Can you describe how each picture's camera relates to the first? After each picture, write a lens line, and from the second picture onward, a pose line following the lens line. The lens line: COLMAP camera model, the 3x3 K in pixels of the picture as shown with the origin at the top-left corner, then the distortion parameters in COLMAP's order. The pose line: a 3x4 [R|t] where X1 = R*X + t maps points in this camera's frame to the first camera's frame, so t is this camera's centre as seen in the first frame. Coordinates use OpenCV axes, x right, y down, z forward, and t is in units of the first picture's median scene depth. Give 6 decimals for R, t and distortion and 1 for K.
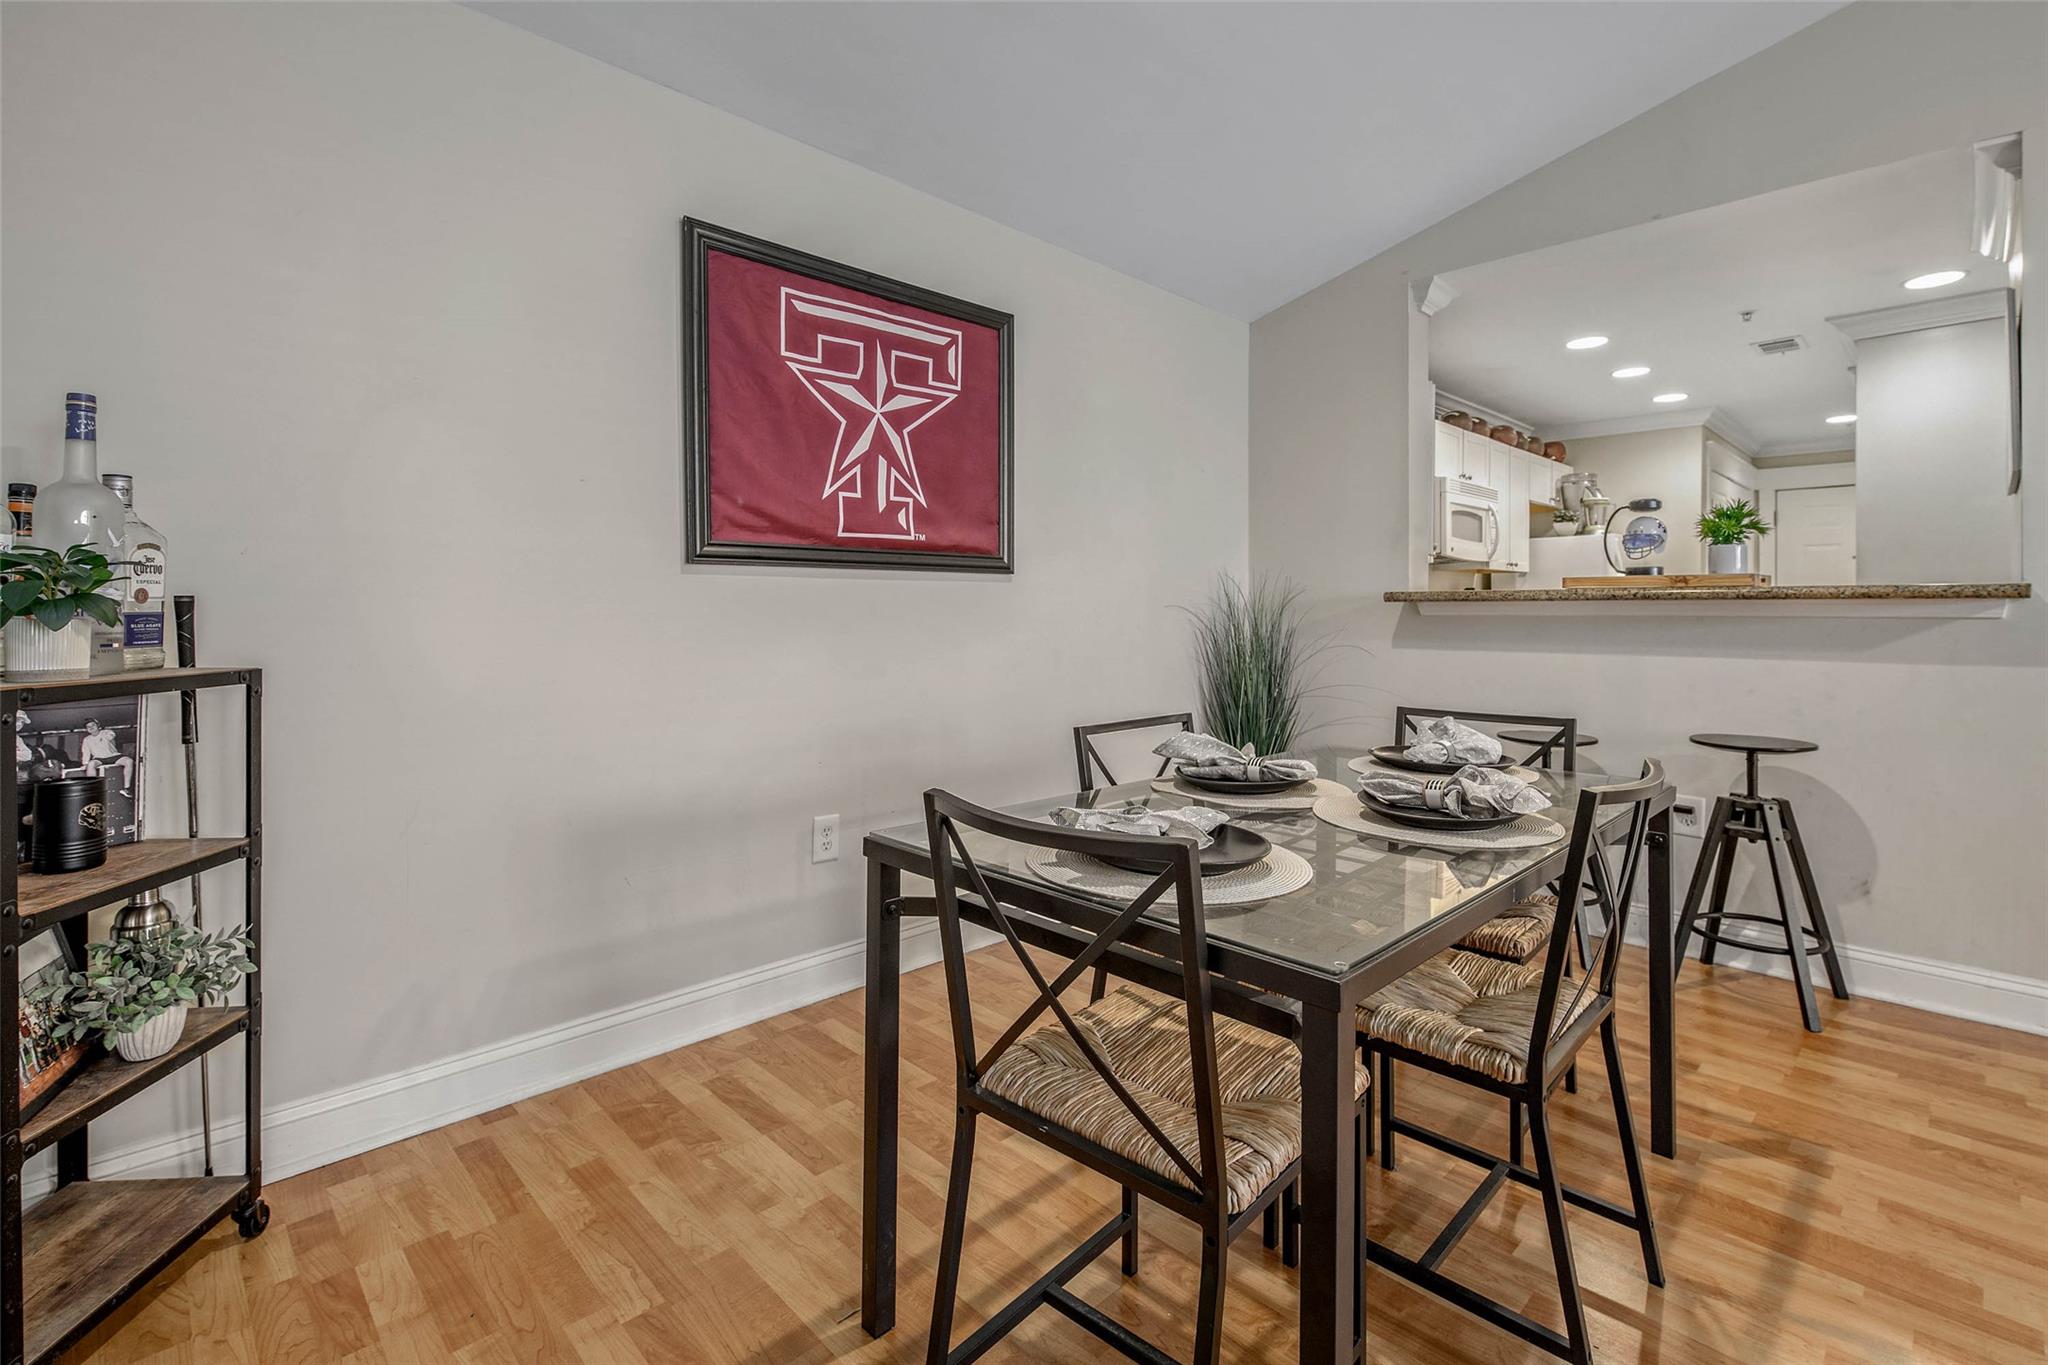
lens RADIAL K [[942.5, 0, 1010.4], [0, 942.5, 600.0], [0, 0, 1]] dist [0.014013, -0.008592]
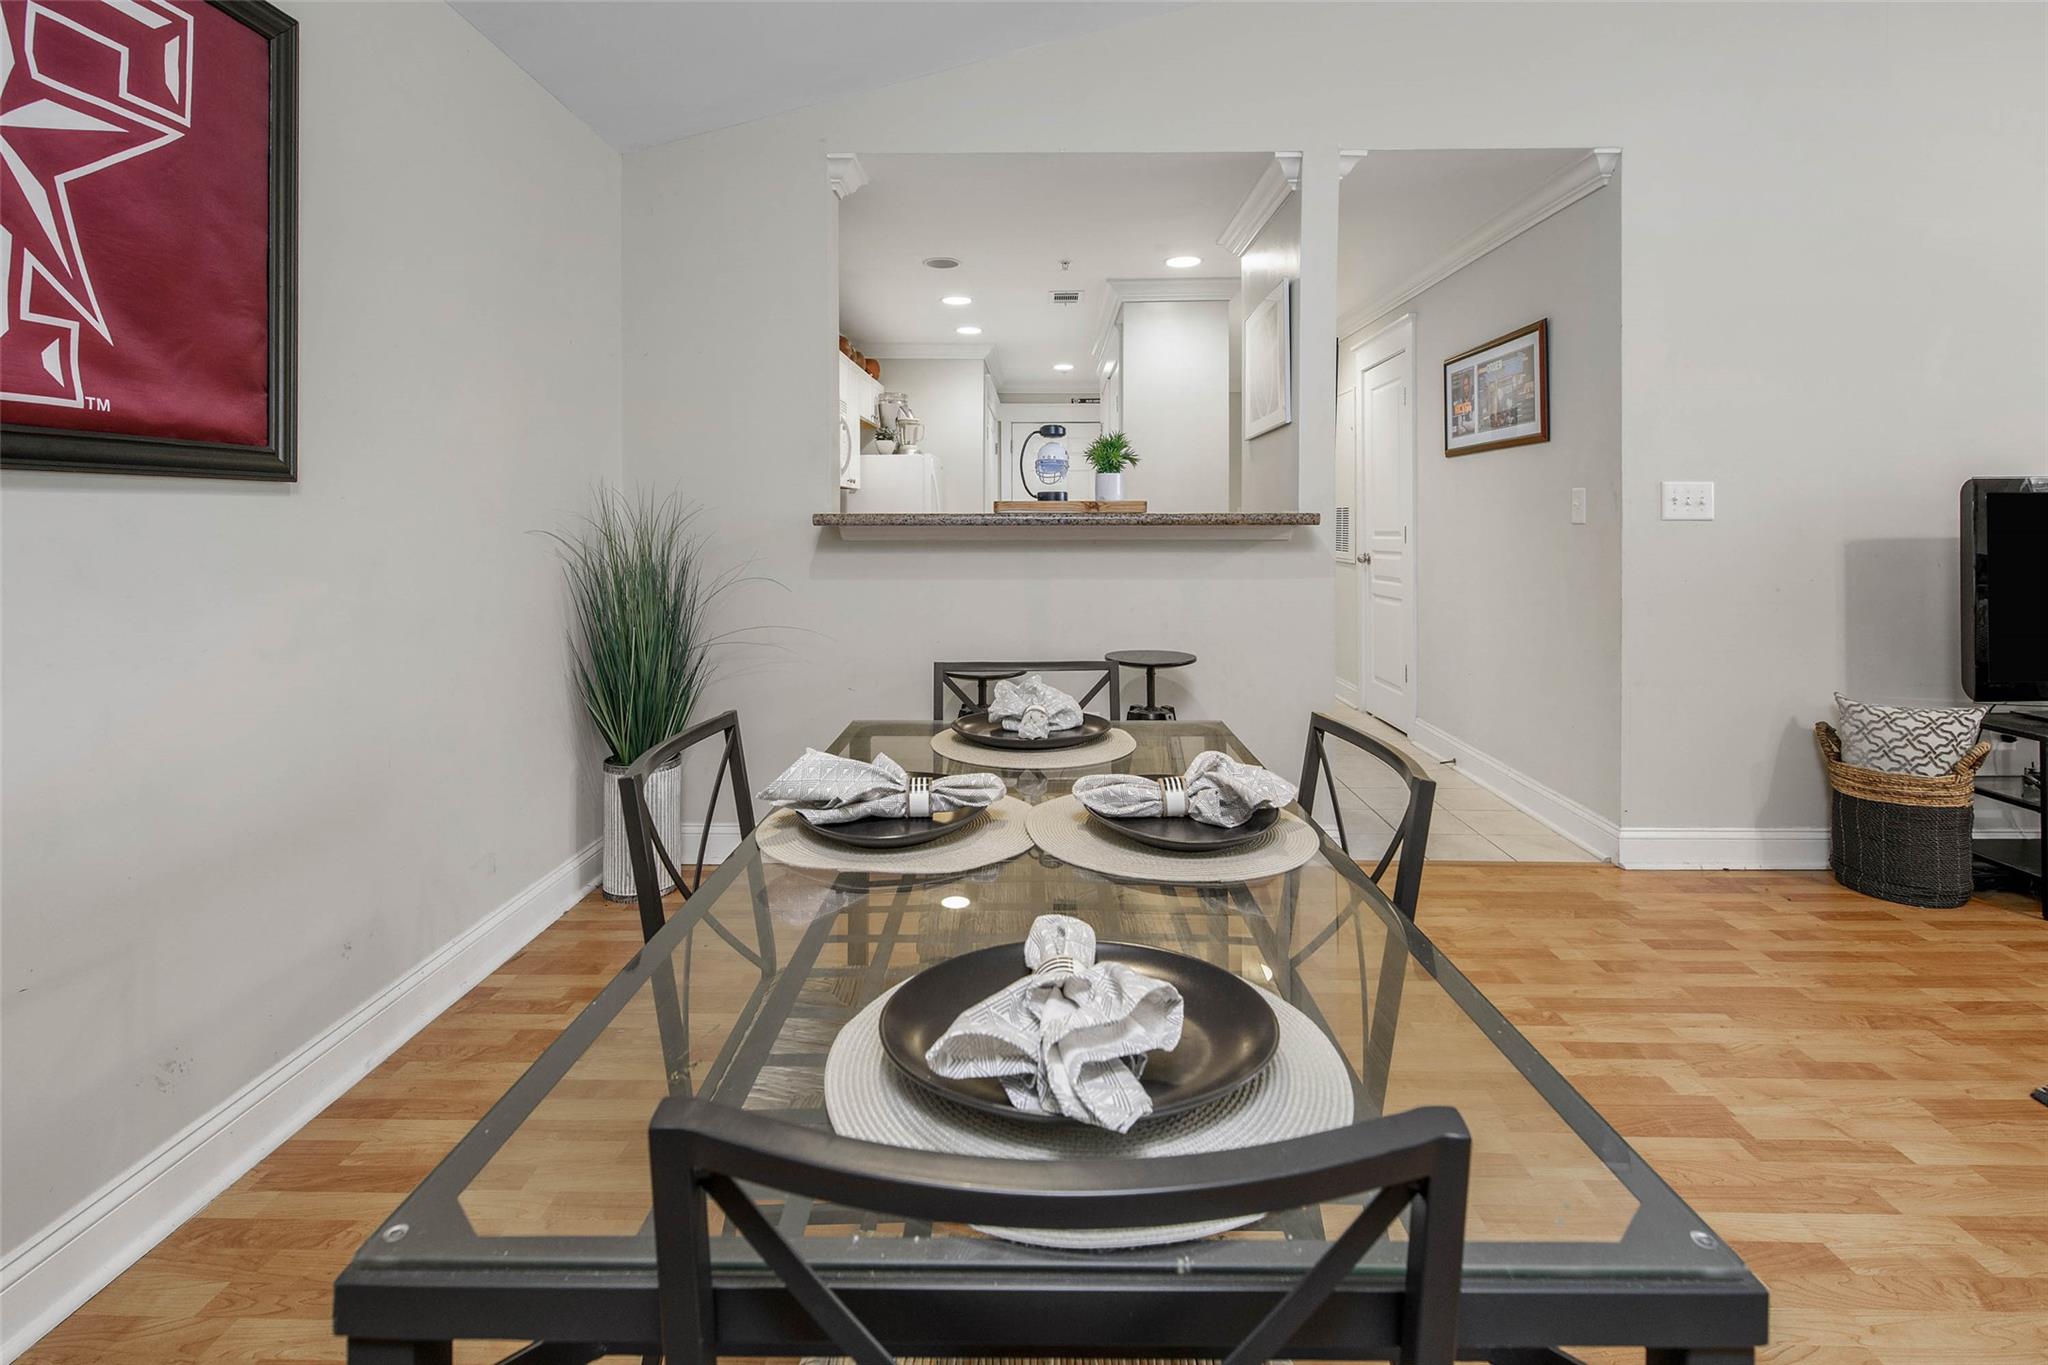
lens RADIAL K [[989.1, 0, 994.6], [0, 989.1, 509.9], [0, 0, 1]] dist [0.009492, -0.004379]
pose [[0.711048, 0.005551, 0.703121, -0.129804], [-0.007318, 0.999973, -0.000495, -0.015177], [-0.703105, -0.004793, 0.711070, 0.314699]]
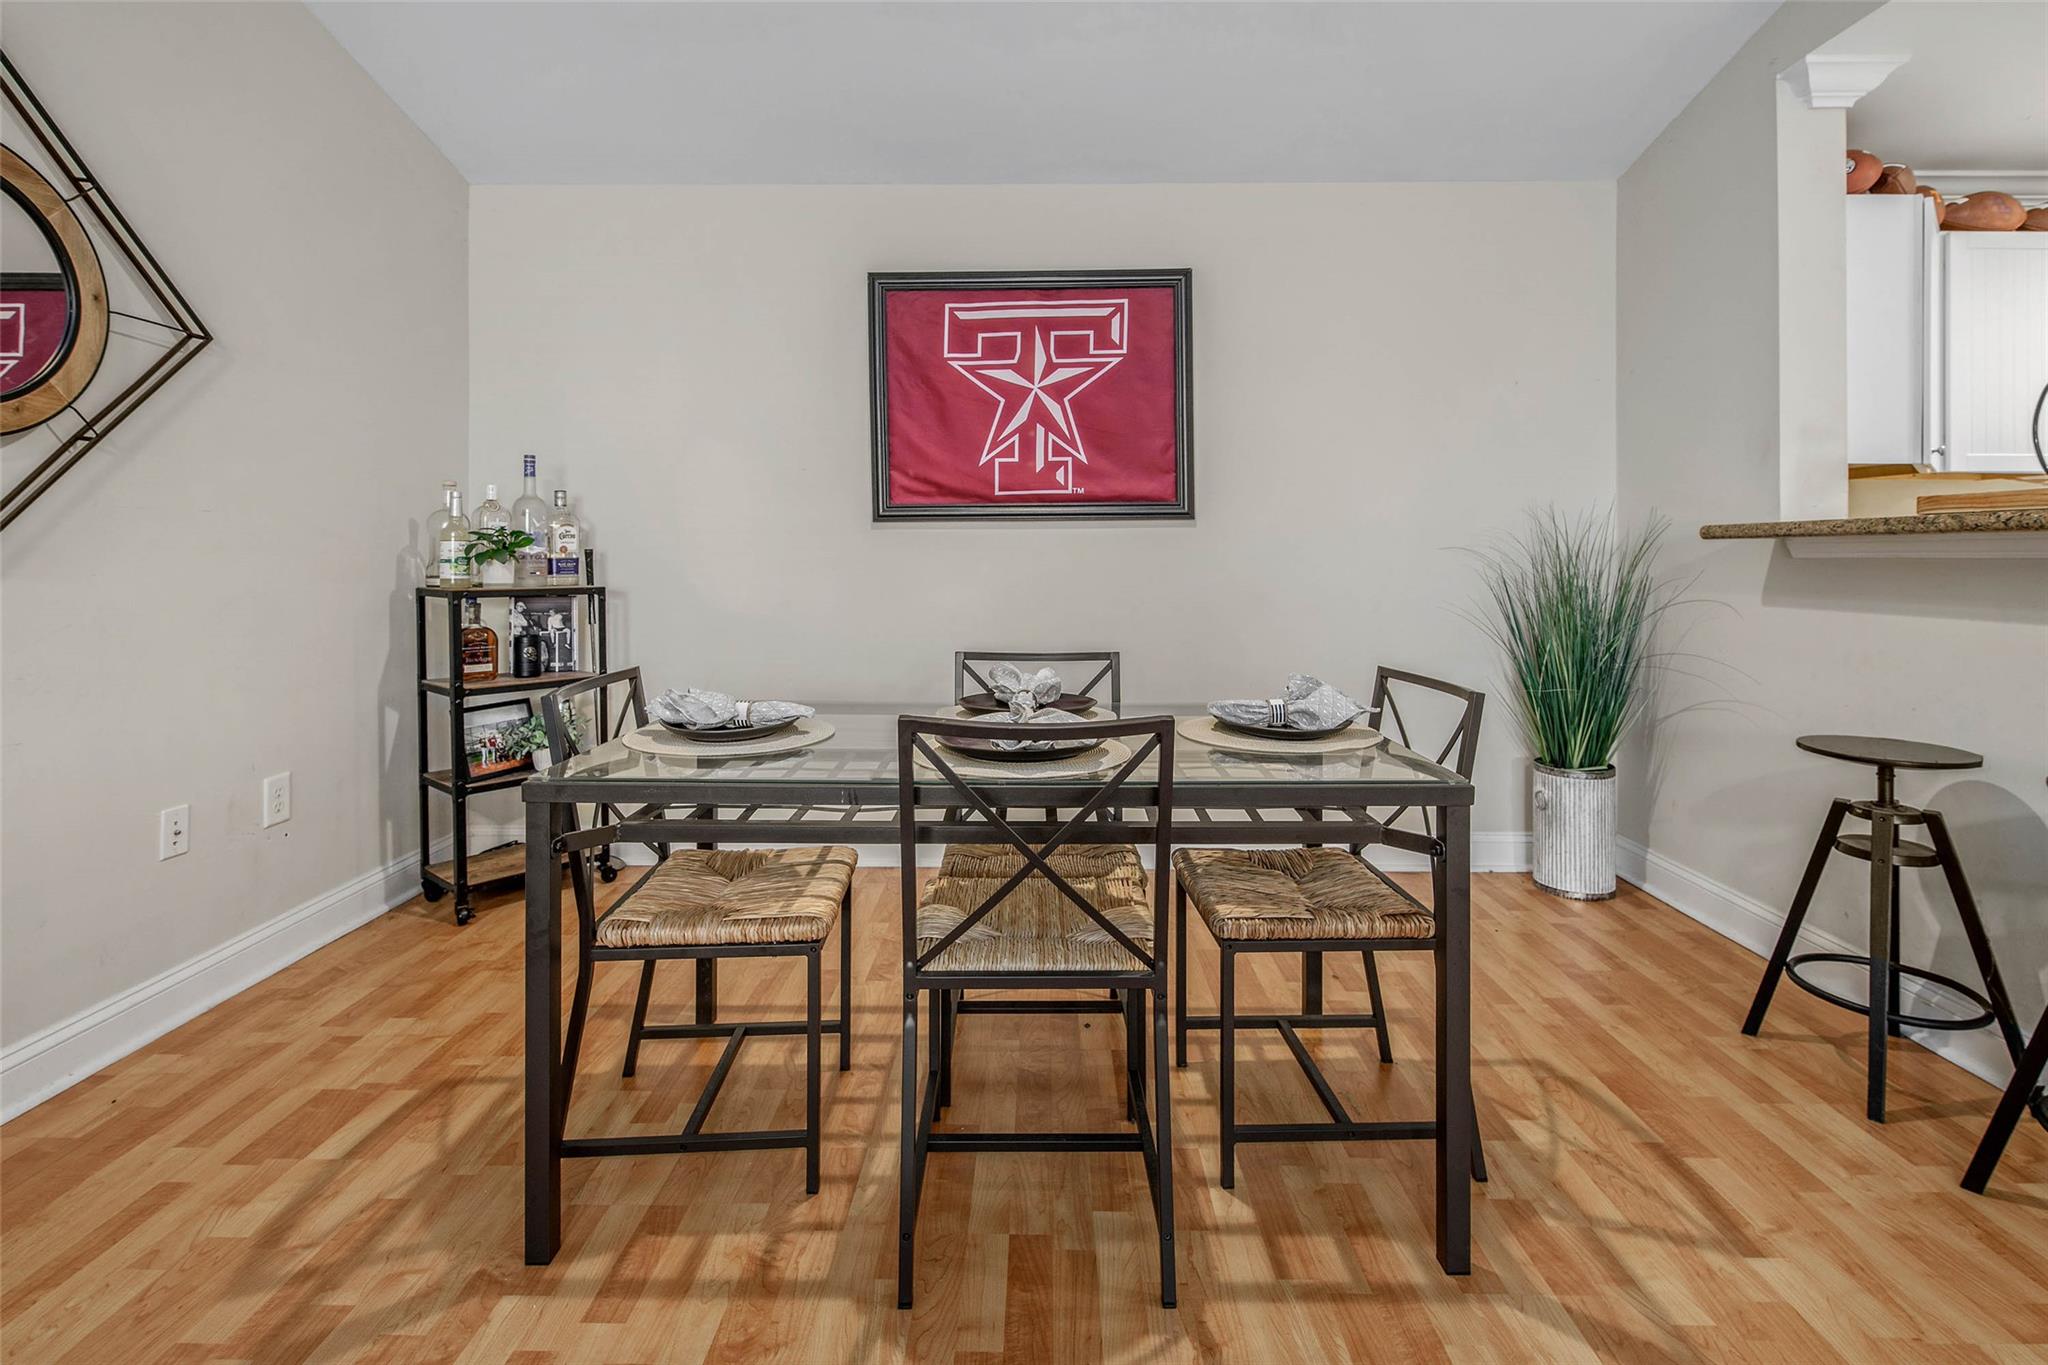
lens RADIAL K [[989.1, 0, 991.8], [0, 989.1, 565.3], [0, 0, 1]] dist [0.009492, -0.004379]
pose [[0.710072, 0.005147, -0.704111, 0.689314], [0.012219, 0.999733, 0.019630, -0.000633], [0.704023, -0.022543, 0.709819, 0.072533]]
